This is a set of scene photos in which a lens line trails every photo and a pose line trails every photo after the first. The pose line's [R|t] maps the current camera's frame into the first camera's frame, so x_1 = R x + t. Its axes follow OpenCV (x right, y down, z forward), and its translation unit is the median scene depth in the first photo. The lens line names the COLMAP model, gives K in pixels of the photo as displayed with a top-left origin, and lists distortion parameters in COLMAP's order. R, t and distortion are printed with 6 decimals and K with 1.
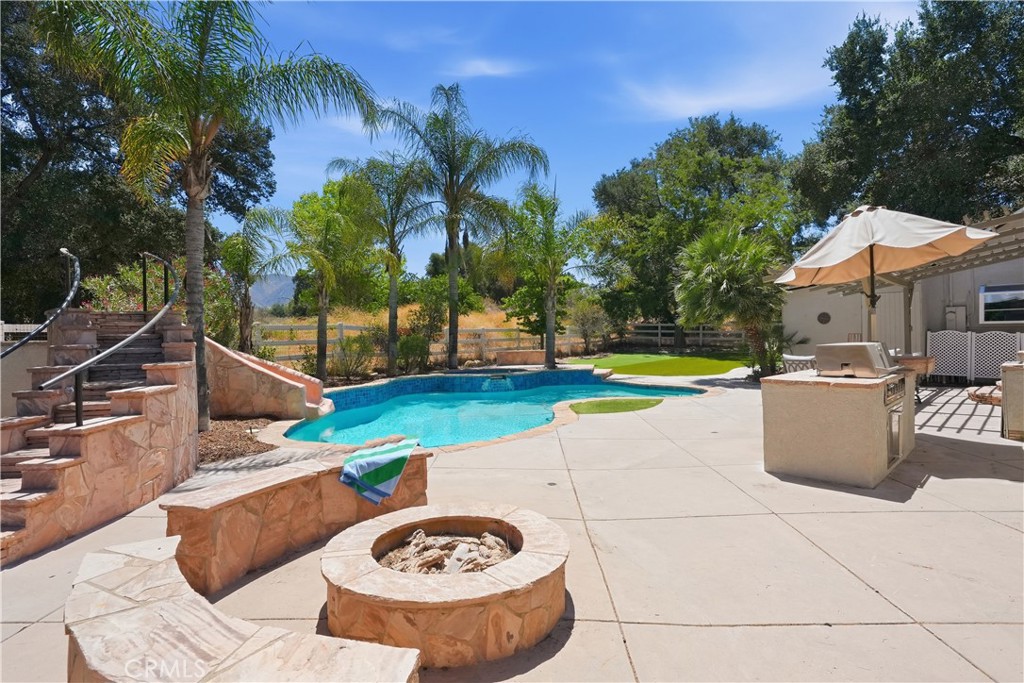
lens RADIAL K [[521.2, 0, 512.2], [0, 521.2, 333.4], [0, 0, 1]] dist [0.002433, 0.000696]
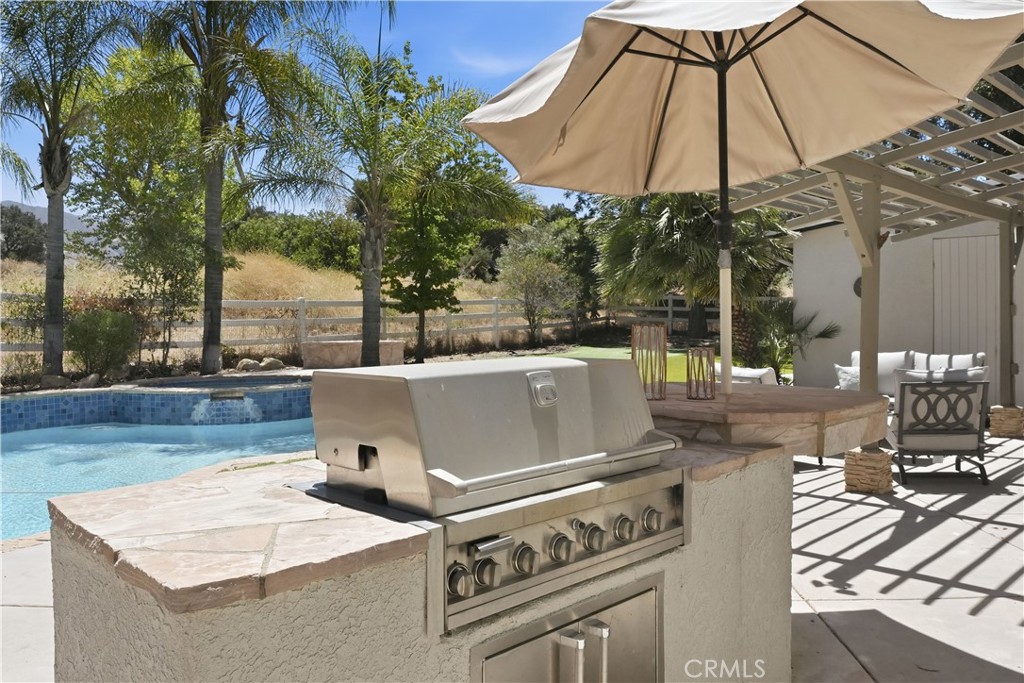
lens RADIAL K [[794.4, 0, 512.4], [0, 794.4, 317.1], [0, 0, 1]] dist [0.000118, -0.002894]
pose [[0.999876, 0.011609, -0.010615, 0.261953], [-0.011494, 0.999875, 0.010867, -0.004428], [0.010740, -0.010744, 0.999885, 0.227145]]
